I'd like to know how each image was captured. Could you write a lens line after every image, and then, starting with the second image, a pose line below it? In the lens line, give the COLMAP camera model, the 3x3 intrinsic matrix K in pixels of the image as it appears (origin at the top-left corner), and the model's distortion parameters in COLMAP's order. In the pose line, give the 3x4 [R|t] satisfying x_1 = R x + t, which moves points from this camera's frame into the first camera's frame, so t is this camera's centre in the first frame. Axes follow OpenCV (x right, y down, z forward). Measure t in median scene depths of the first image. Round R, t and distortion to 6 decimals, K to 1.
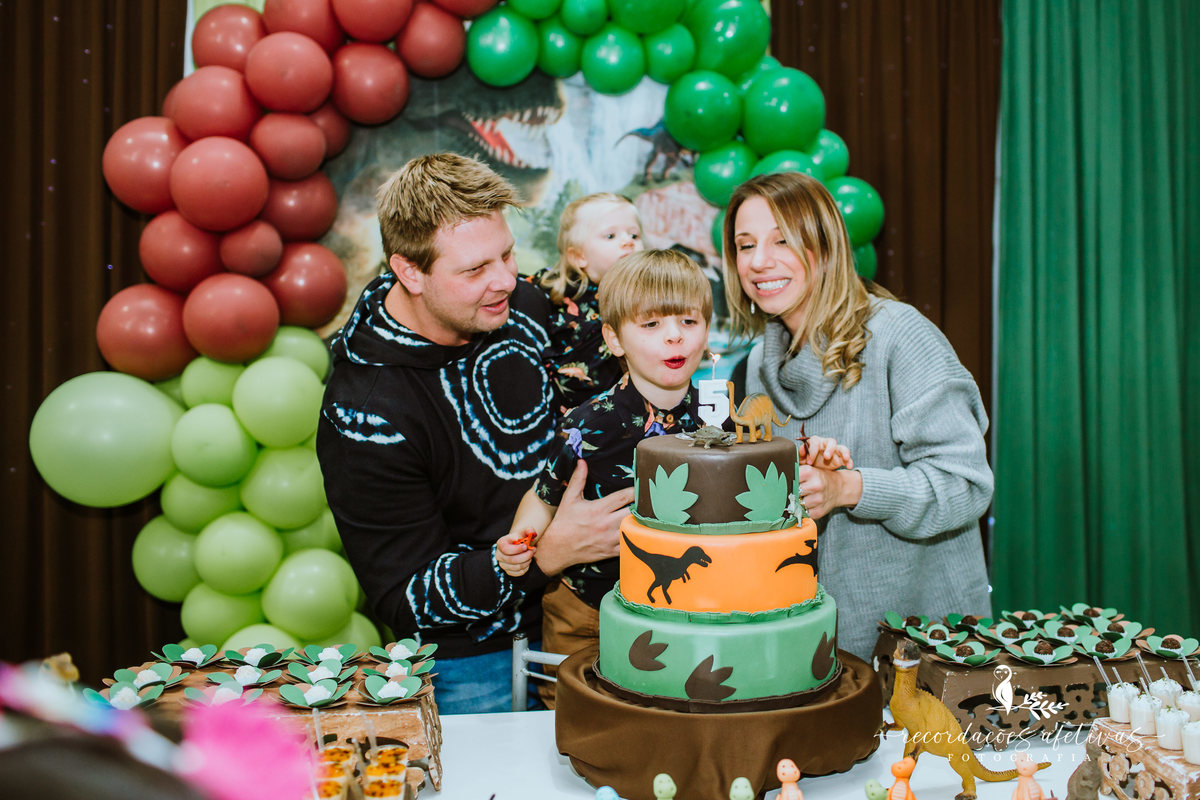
lens RADIAL K [[1273.1, 0, 665.4], [0, 1273.1, 362.8], [0, 0, 1]] dist [-0.057067, 0.035121]
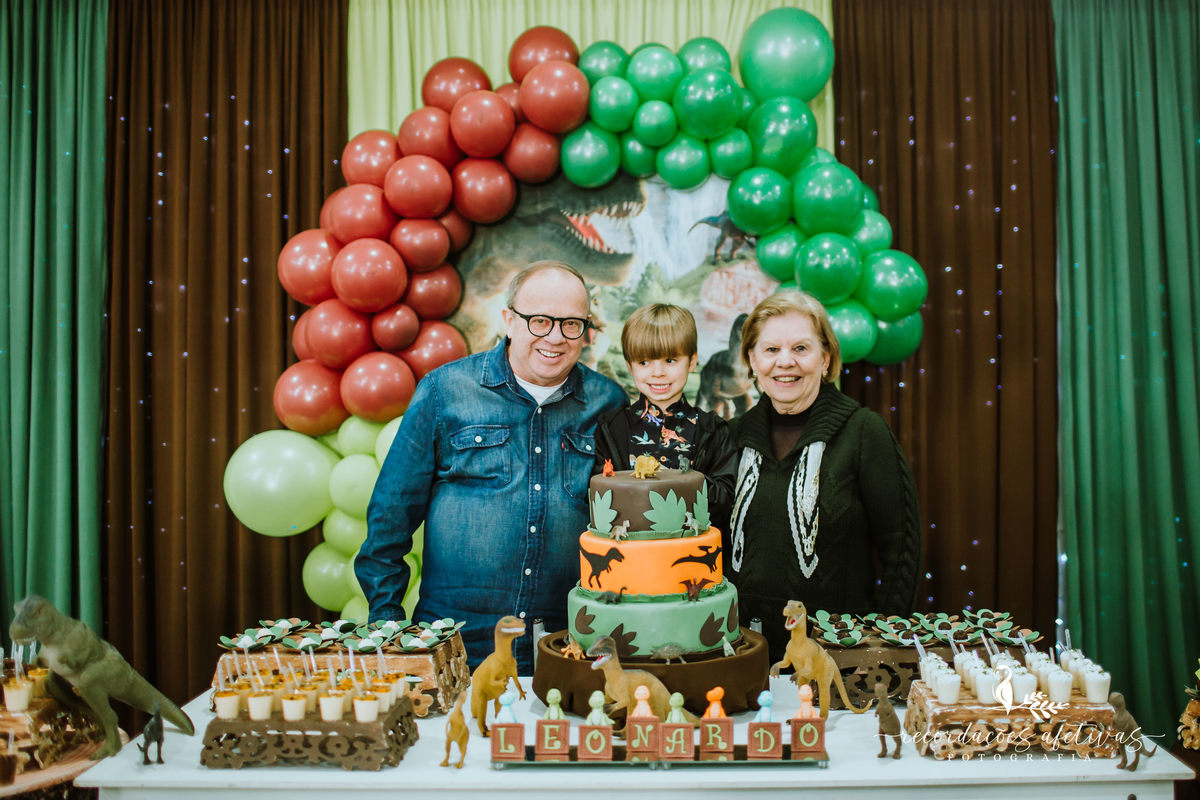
lens RADIAL K [[1381.5, 0, 673.4], [0, 1381.5, 365.2], [0, 0, 1]] dist [-0.053043, 0.002953]
pose [[0.981598, -0.016169, -0.190275, 0.191174], [0.010008, 0.999395, -0.033297, -0.004938], [0.190698, 0.030780, 0.981166, -0.260013]]
